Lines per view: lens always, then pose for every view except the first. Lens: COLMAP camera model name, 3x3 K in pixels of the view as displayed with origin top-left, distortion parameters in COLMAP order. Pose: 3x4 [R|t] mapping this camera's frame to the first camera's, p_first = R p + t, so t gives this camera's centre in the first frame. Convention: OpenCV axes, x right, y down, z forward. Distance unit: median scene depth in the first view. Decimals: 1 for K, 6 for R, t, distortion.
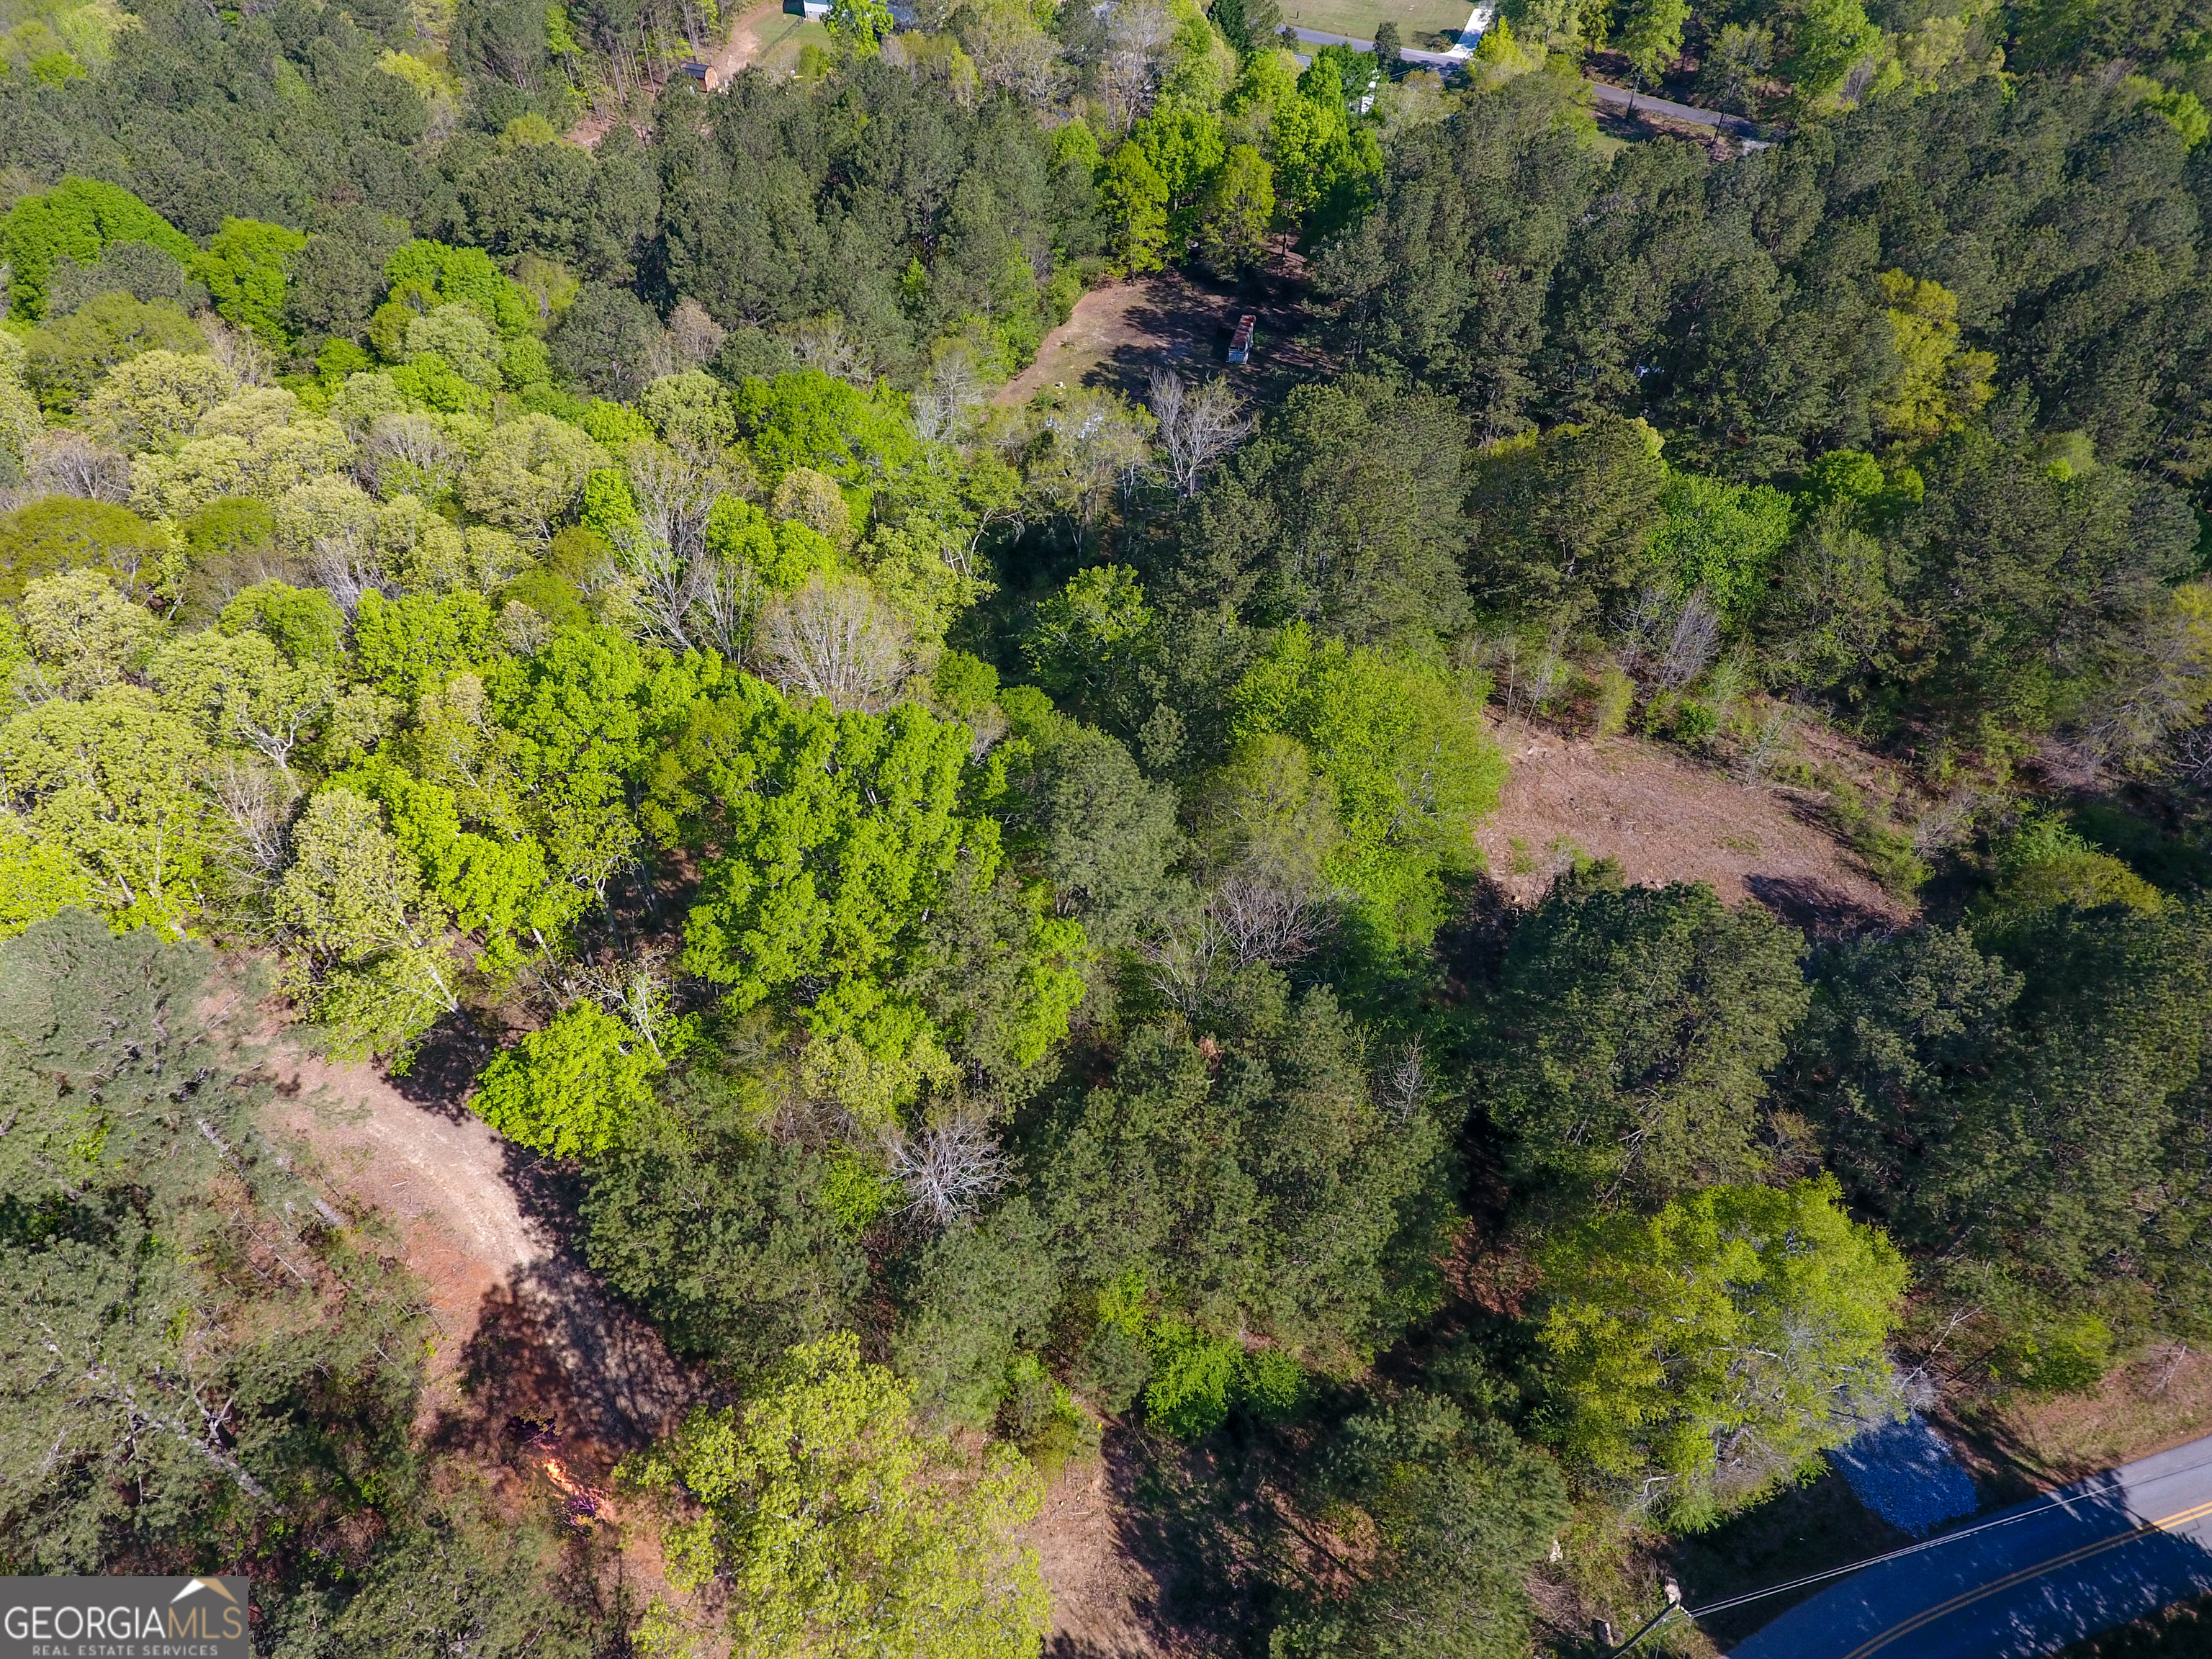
lens RADIAL K [[1293.0, 0, 1094.6], [0, 1293.0, 822.0], [0, 0, 1]] dist [-0.000417, -0.004376]
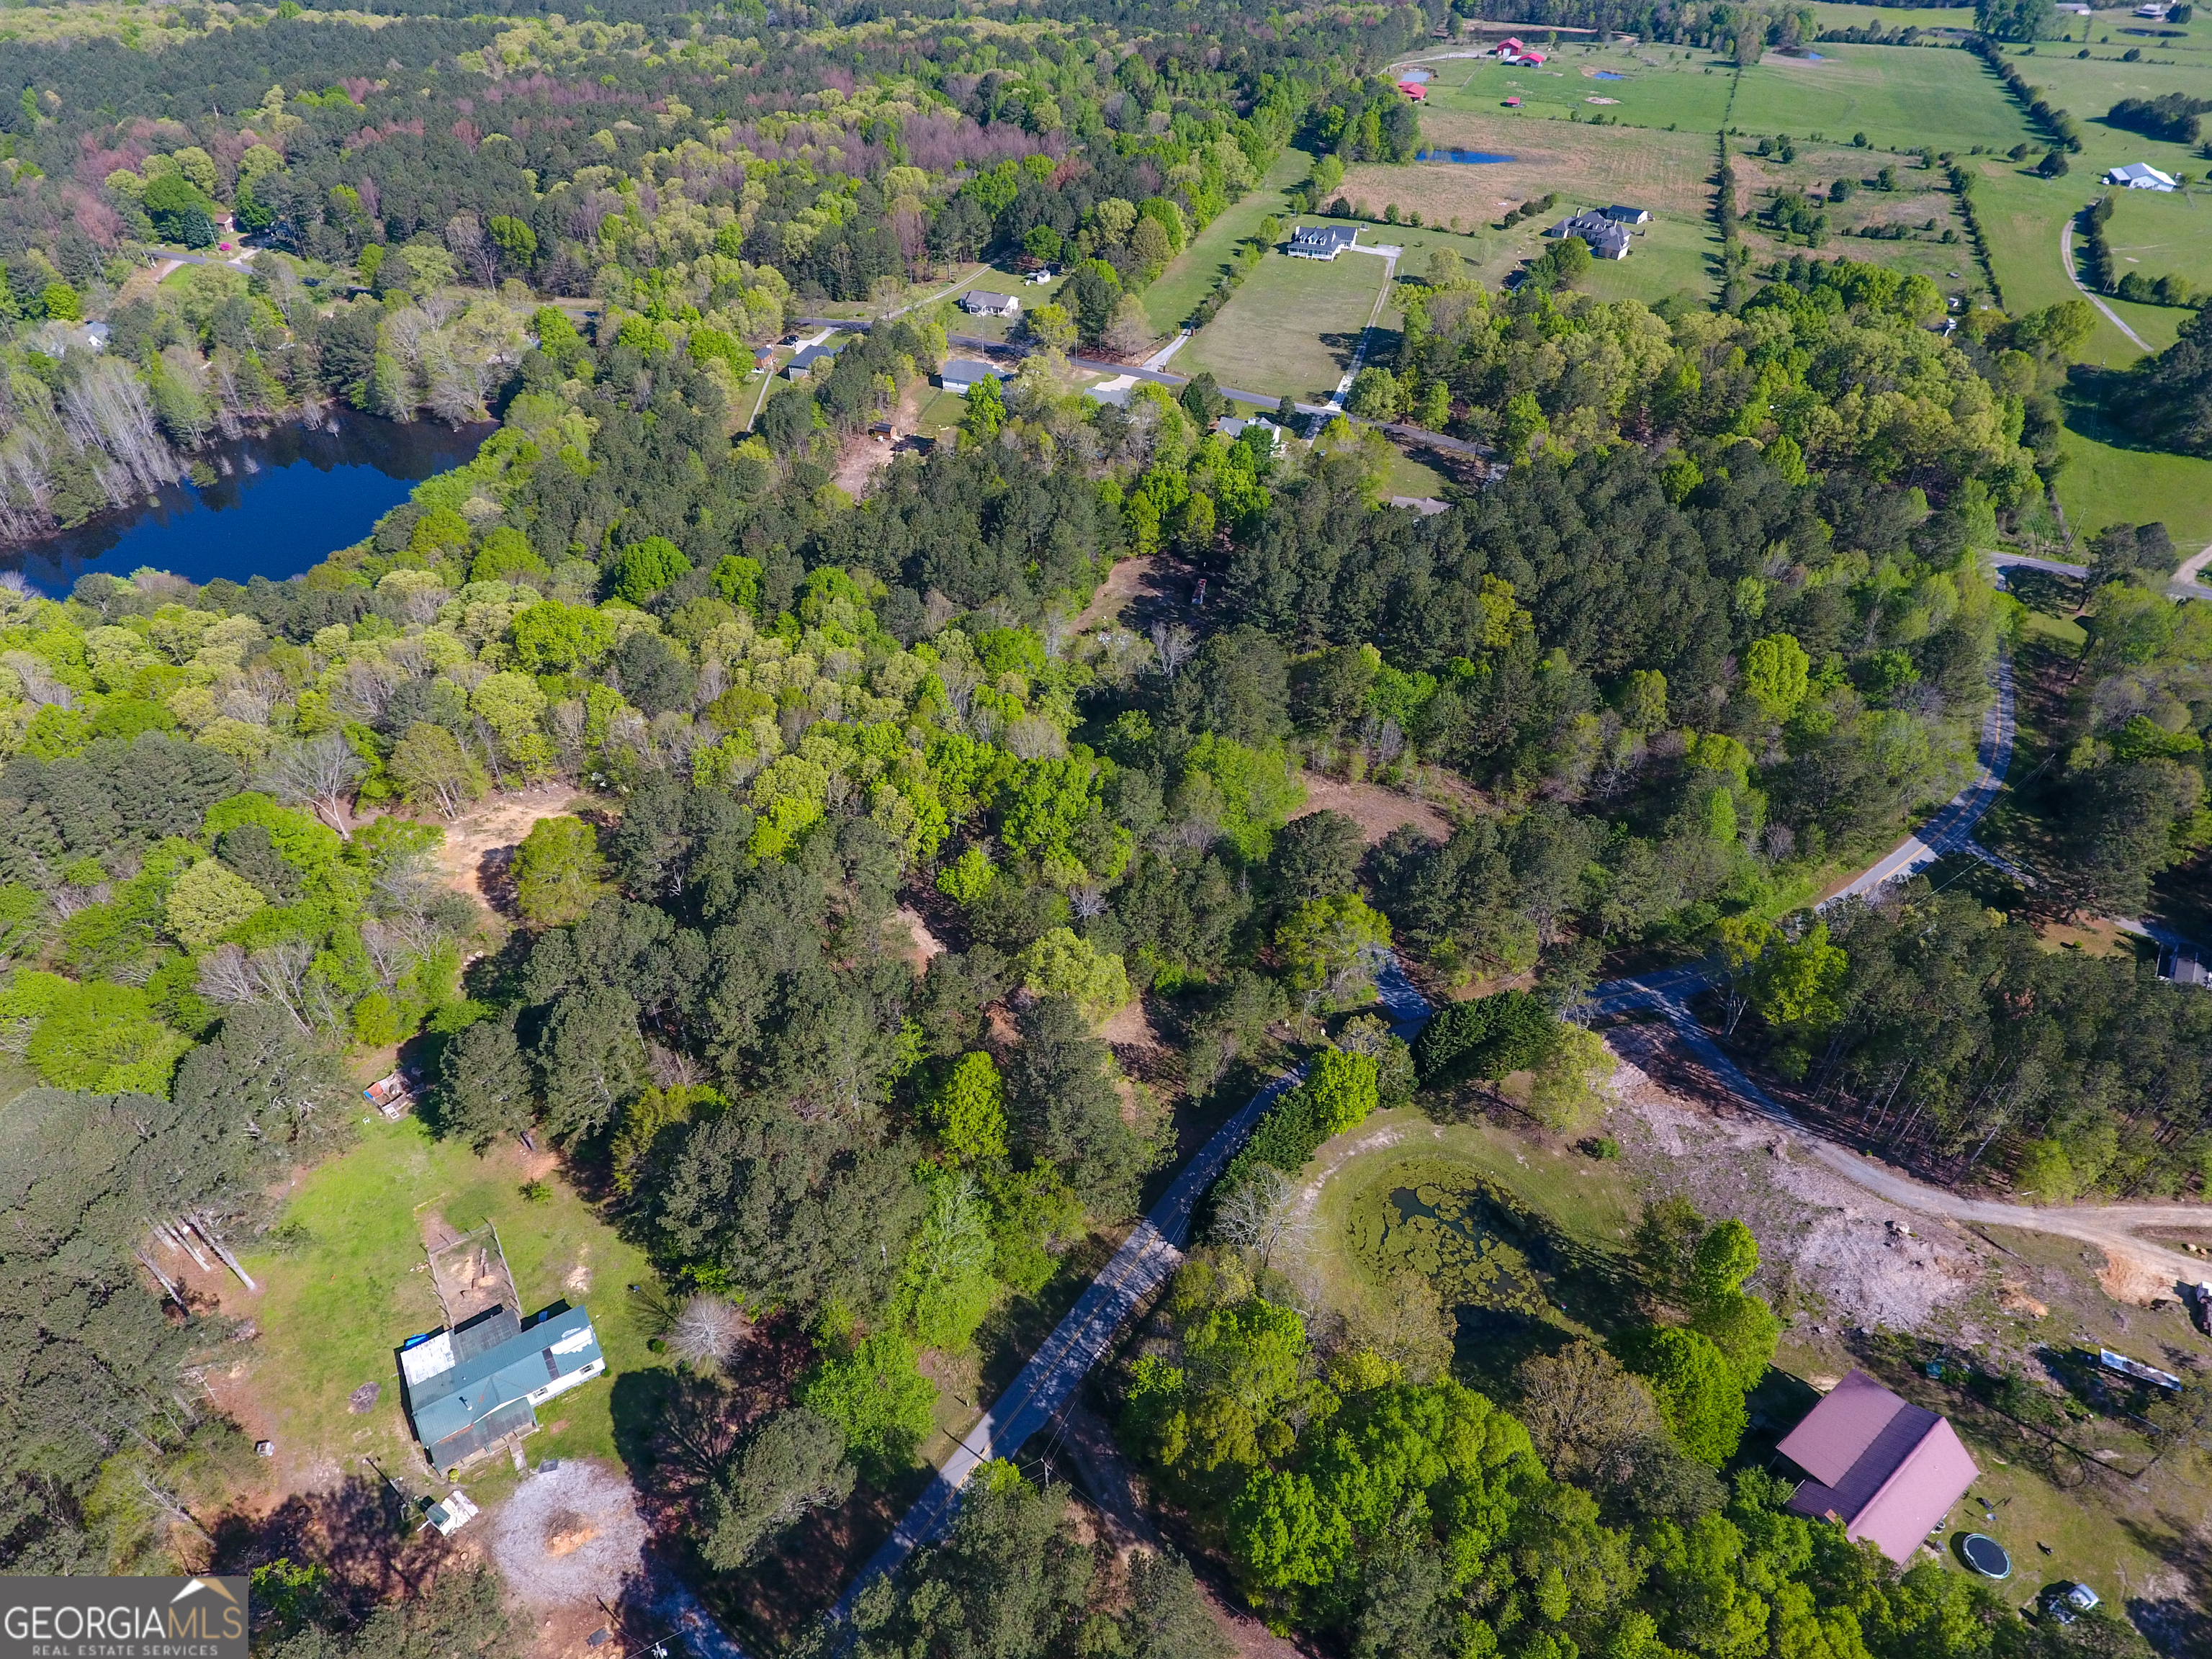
lens RADIAL K [[1293.9, 0, 1100.4], [0, 1293.9, 815.6], [0, 0, 1]] dist [-0.006077, 0.000682]
pose [[0.999952, -0.009830, -0.000035, -0.049695], [0.009764, 0.993632, -0.112248, 0.239132], [0.001138, 0.112243, 0.993680, -1.230057]]
